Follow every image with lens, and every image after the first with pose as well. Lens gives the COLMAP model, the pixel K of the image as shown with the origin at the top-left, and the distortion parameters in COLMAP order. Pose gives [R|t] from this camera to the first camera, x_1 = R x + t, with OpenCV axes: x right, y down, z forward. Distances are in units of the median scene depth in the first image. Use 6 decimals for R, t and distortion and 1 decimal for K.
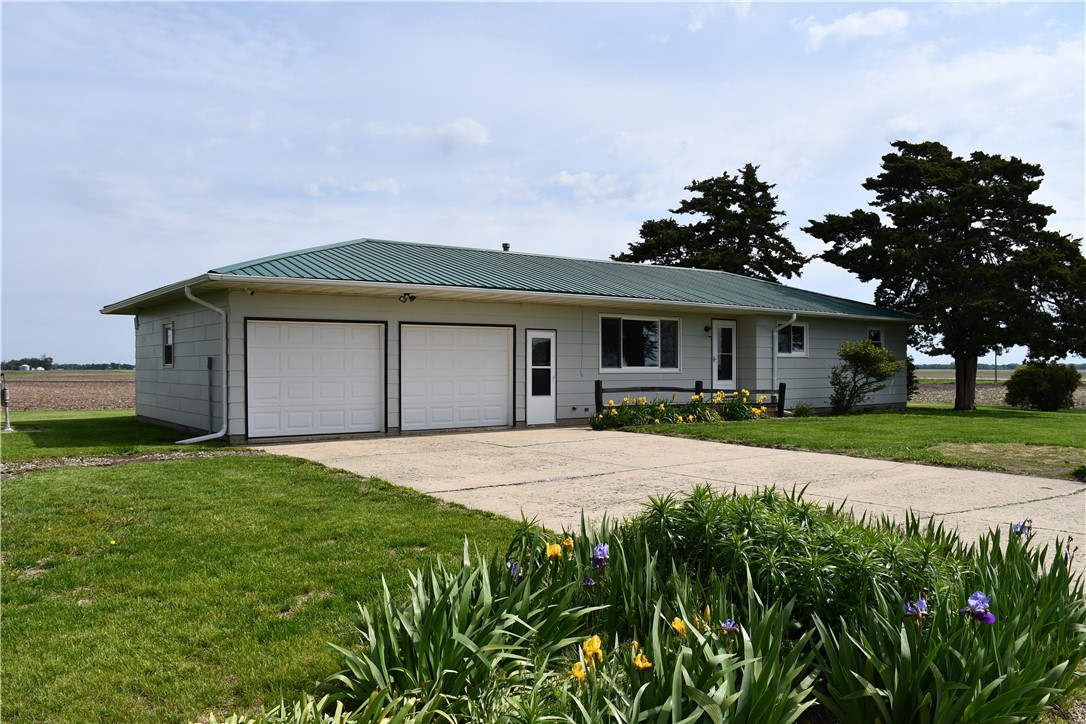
lens RADIAL K [[848.1, 0, 540.4], [0, 848.1, 375.4], [0, 0, 1]] dist [-0.152630, 0.109568]
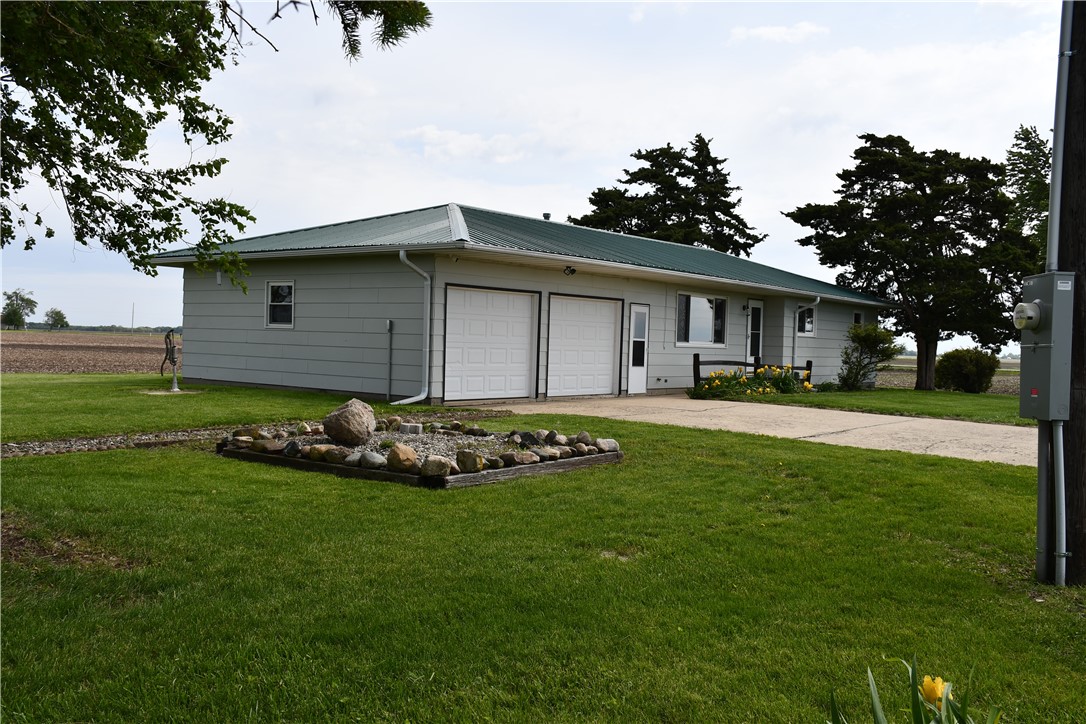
lens RADIAL K [[1009.0, 0, 543.0], [0, 1009.0, 362.0], [0, 0, 1]] dist [-0.081626, 0.000797]
pose [[0.965102, 0.024123, 0.260760, -0.360988], [-0.027340, 0.999588, 0.008716, 0.008538], [-0.260443, -0.015541, 0.965364, -0.149420]]
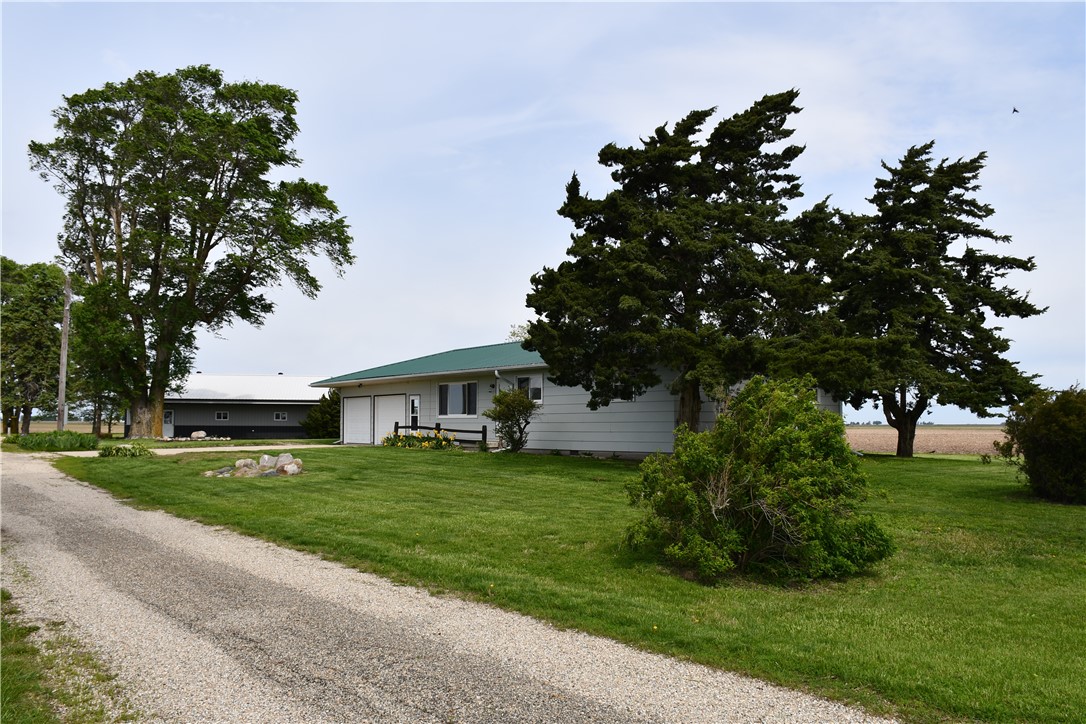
lens RADIAL K [[848.1, 0, 540.4], [0, 848.1, 375.4], [0, 0, 1]] dist [-0.152630, 0.109568]
pose [[0.034779, -0.058318, -0.997692, 1.519790], [-0.011973, 0.998200, -0.058765, 0.007386], [0.999323, 0.013990, 0.034018, 0.991128]]
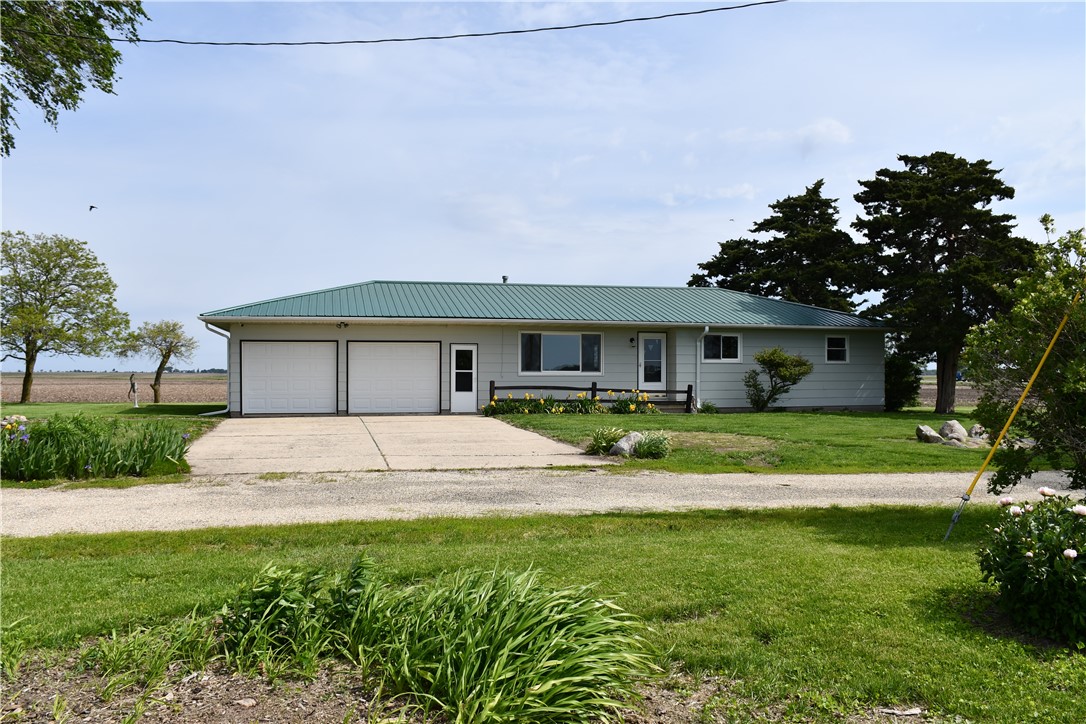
lens RADIAL K [[848.1, 0, 540.4], [0, 848.1, 375.4], [0, 0, 1]] dist [-0.152630, 0.109568]
pose [[0.920707, 0.002809, -0.390244, 0.534945], [-0.005835, 0.999961, -0.006568, 0.004792], [0.390210, 0.008325, 0.920688, -0.180688]]
